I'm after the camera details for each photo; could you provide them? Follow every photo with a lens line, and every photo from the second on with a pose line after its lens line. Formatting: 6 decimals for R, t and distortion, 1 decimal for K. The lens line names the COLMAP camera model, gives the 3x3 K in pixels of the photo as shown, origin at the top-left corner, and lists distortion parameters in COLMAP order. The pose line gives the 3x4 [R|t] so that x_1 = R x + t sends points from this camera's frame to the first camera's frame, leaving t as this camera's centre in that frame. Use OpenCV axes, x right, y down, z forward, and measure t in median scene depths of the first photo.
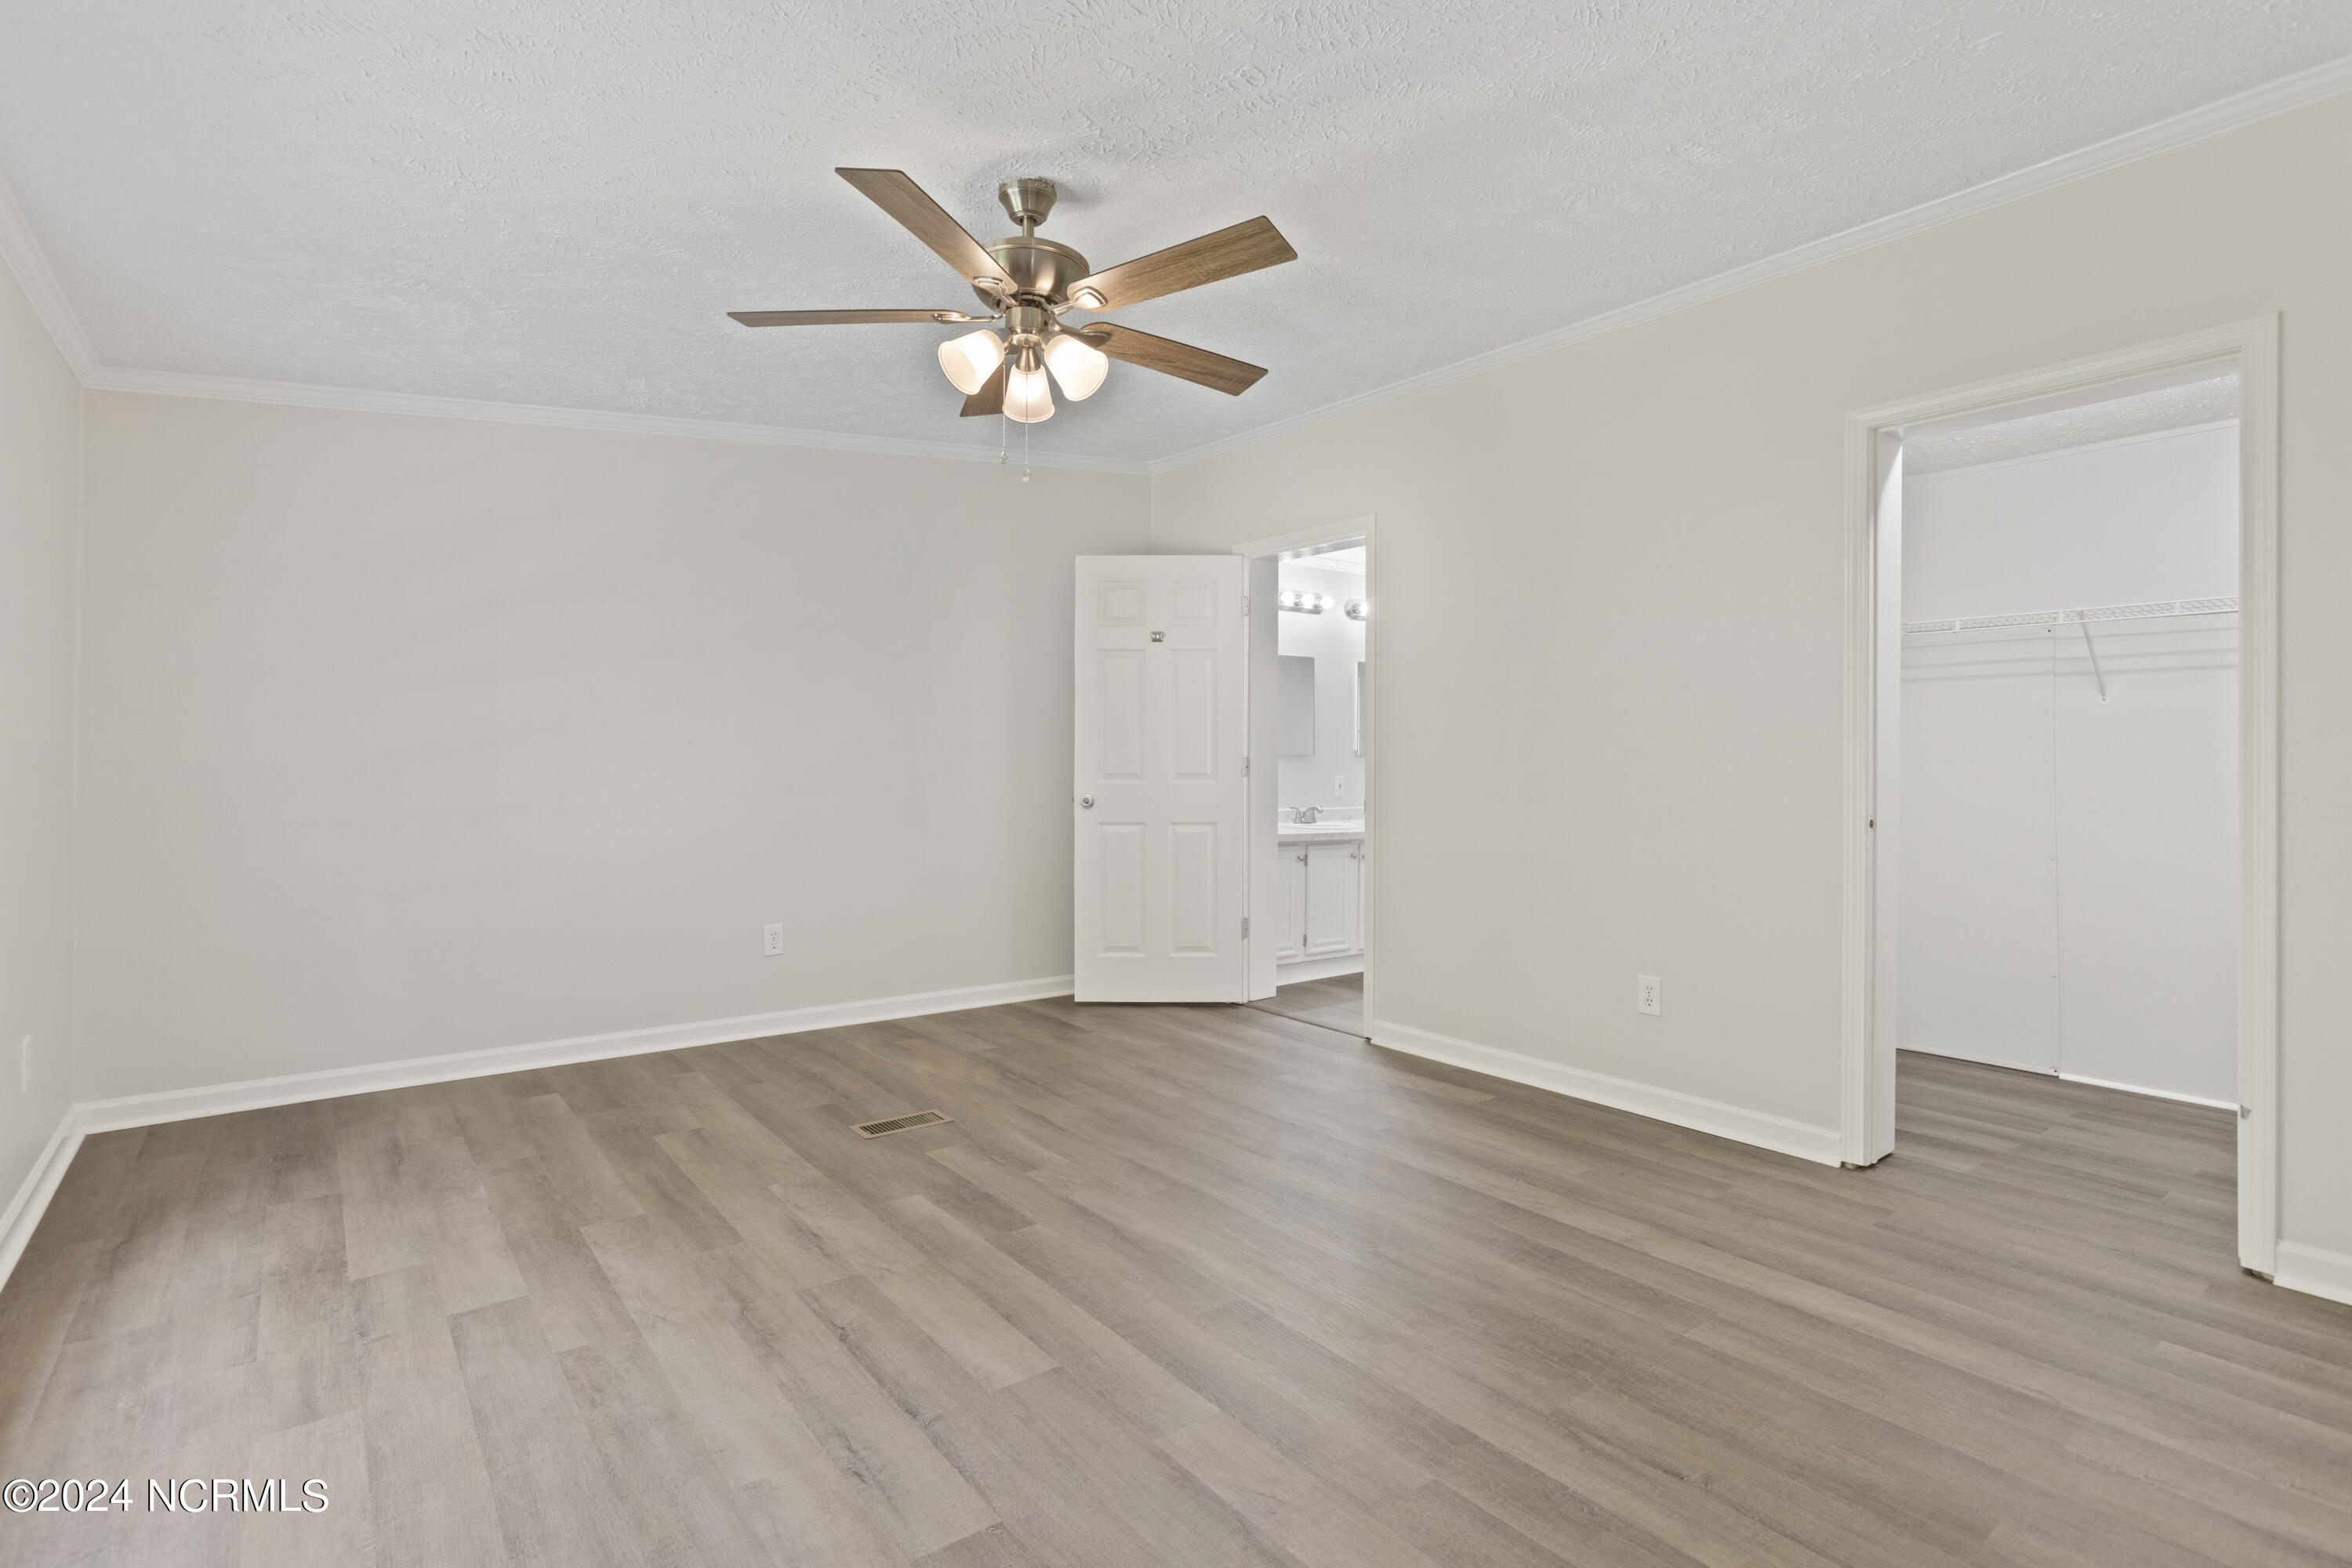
lens RADIAL K [[1144.0, 0, 1176.0], [0, 1144.0, 784.0], [0, 0, 1]] dist [0.001804, 0.000518]
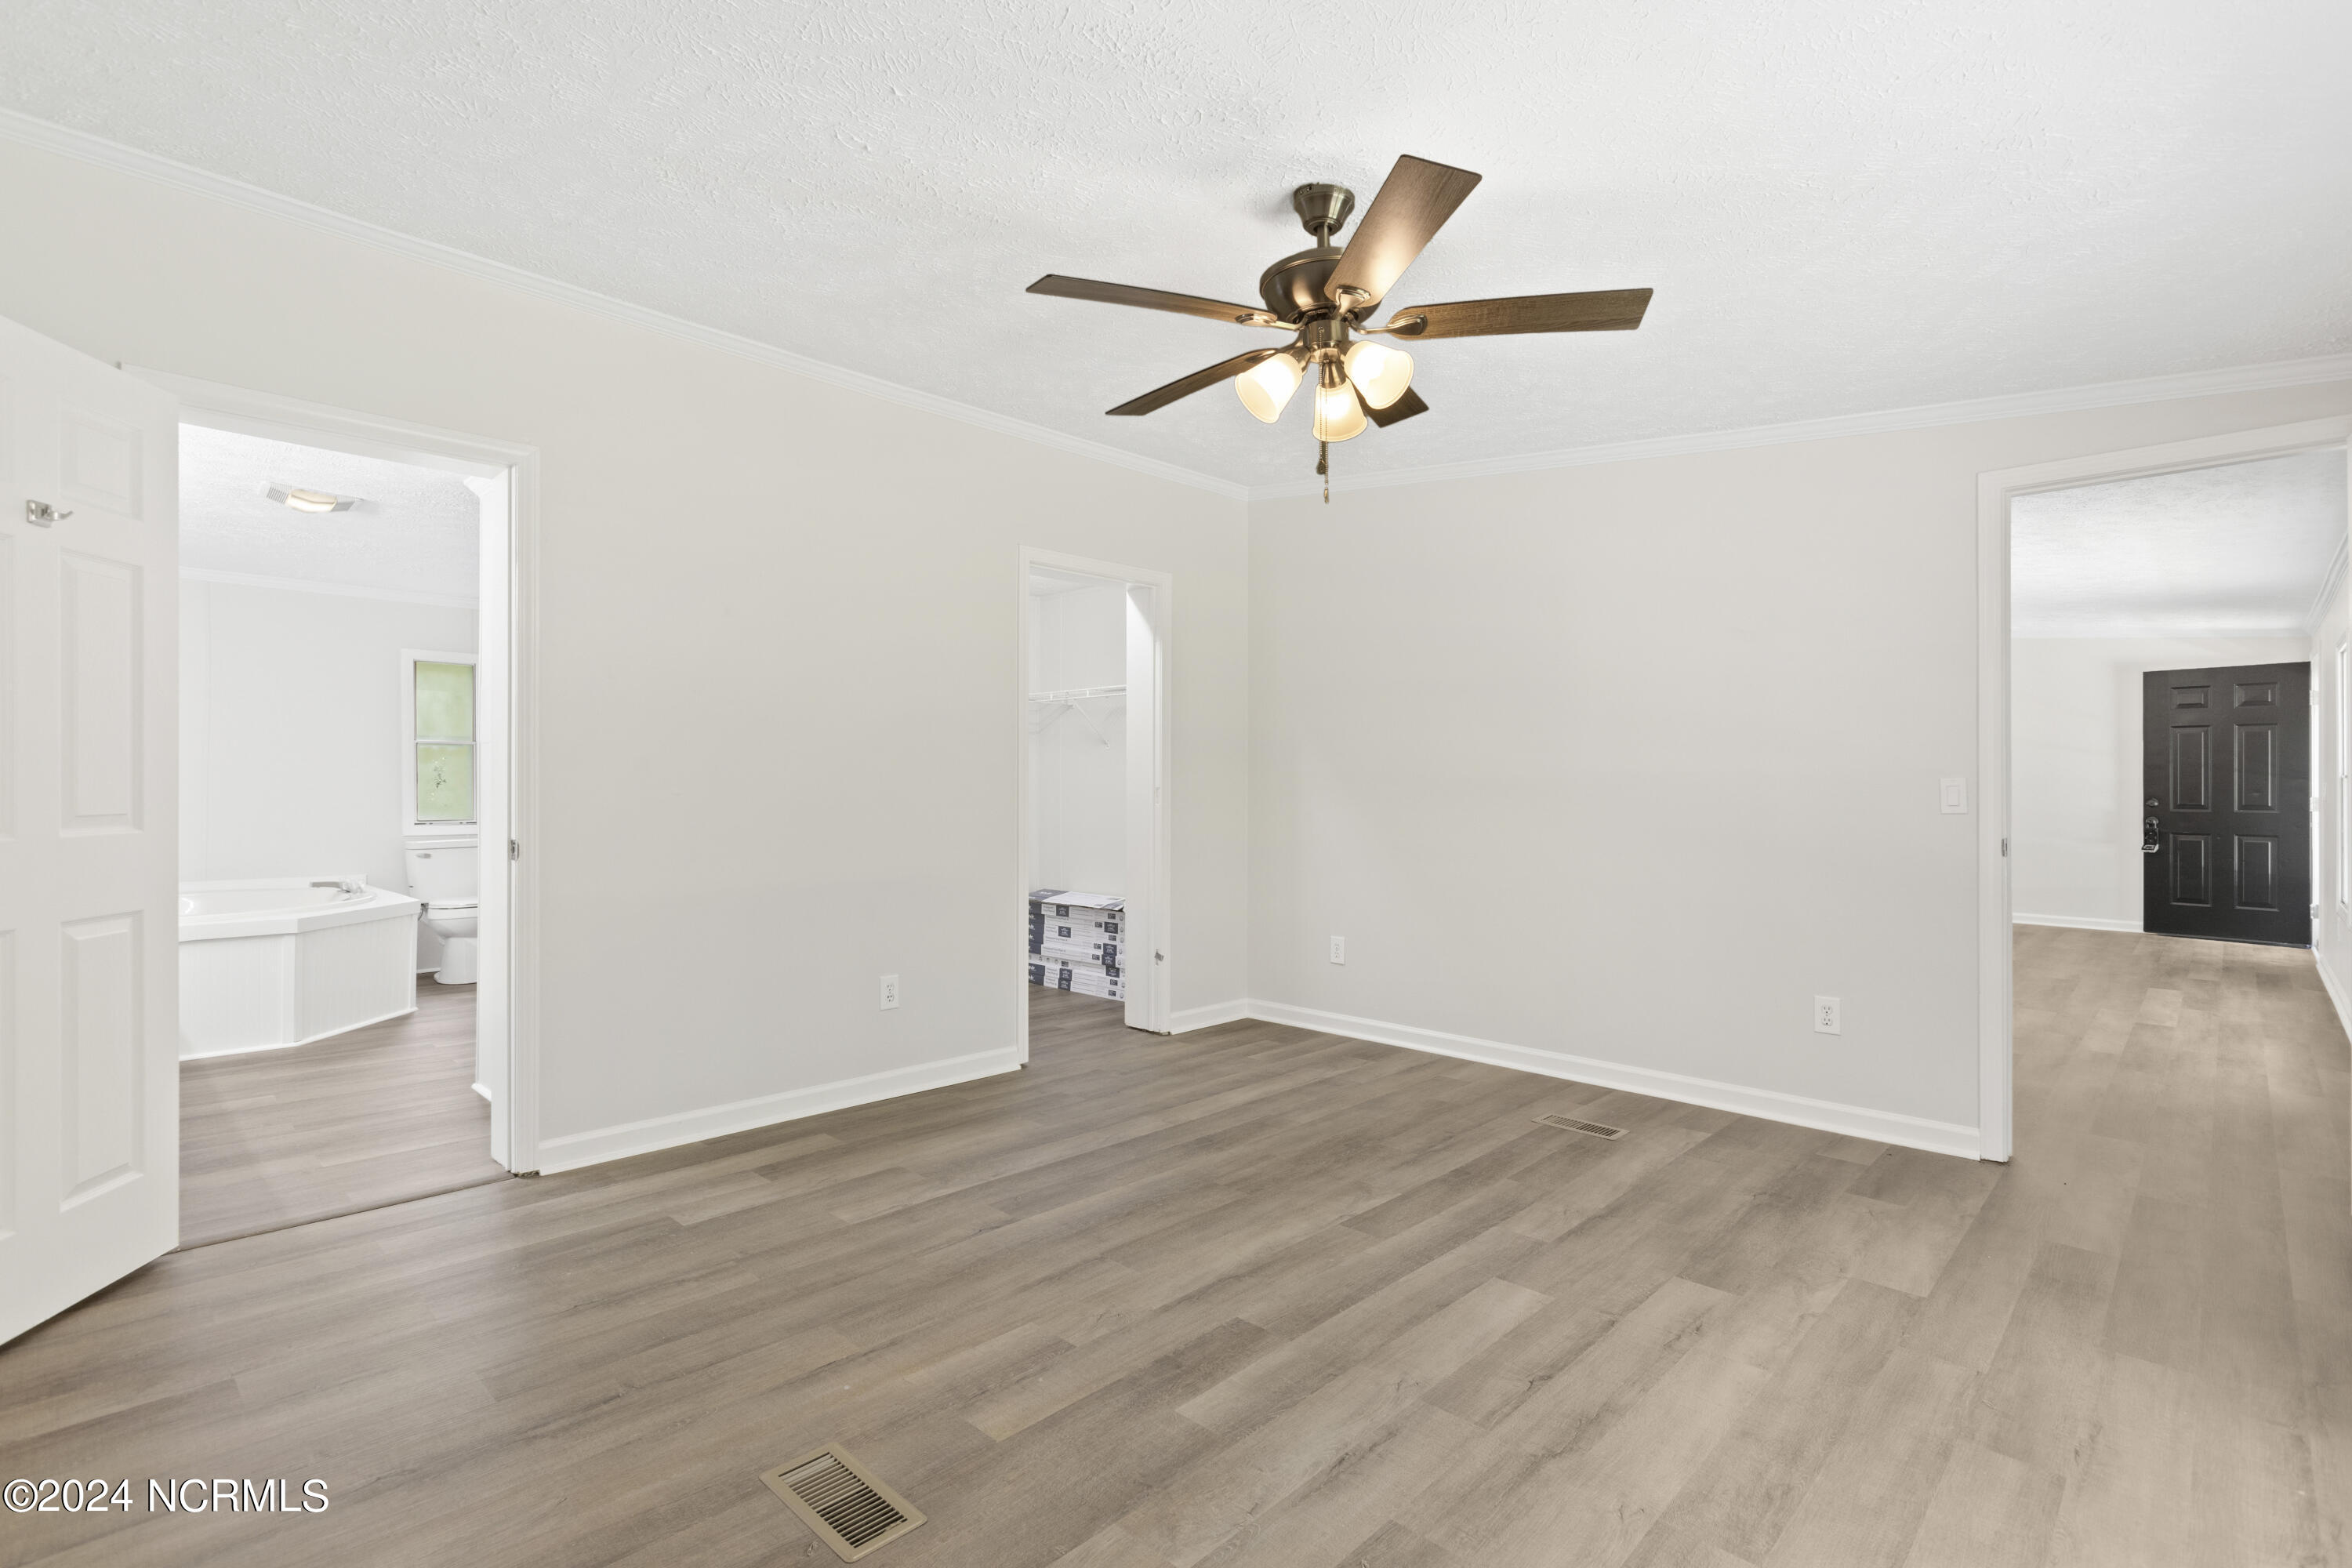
lens RADIAL K [[1101.3, 0, 1176.0], [0, 1101.3, 784.0], [0, 0, 1]] dist [-0.002839, -0.000281]
pose [[-0.155853, 0.003423, 0.987774, -1.042440], [0.012194, 0.999924, -0.001541, -0.025760], [-0.987705, 0.011804, -0.155883, 1.289287]]
